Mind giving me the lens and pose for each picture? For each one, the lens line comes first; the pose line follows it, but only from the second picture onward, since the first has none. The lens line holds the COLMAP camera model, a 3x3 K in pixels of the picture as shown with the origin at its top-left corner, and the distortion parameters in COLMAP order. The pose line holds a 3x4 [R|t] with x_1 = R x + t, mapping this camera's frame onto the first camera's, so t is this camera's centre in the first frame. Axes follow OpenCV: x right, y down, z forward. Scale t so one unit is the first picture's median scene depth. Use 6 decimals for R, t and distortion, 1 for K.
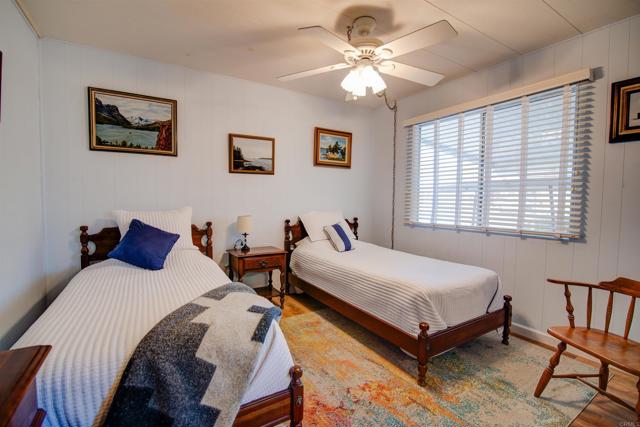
lens RADIAL K [[305.3, 0, 319.5], [0, 305.3, 212.0], [0, 0, 1]] dist [-0.006338, -0.000244]
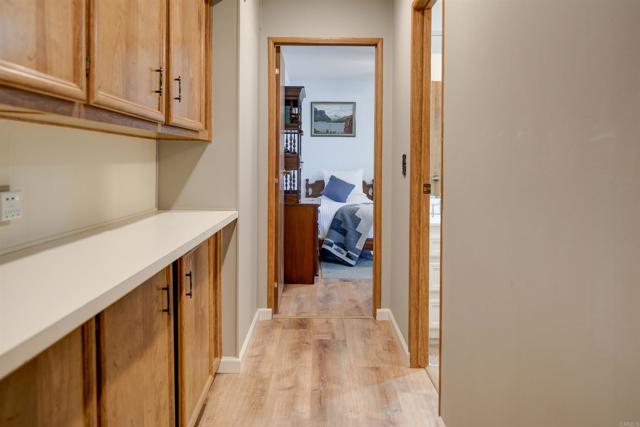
lens RADIAL K [[536.3, 0, 320.2], [0, 536.3, 212.2], [0, 0, 1]] dist [-0.003563, -0.000173]
pose [[0.865865, 0.041060, -0.498590, 0.865334], [-0.020107, 0.998677, 0.047325, 0.089419], [0.499873, -0.030952, 0.865545, -1.681267]]
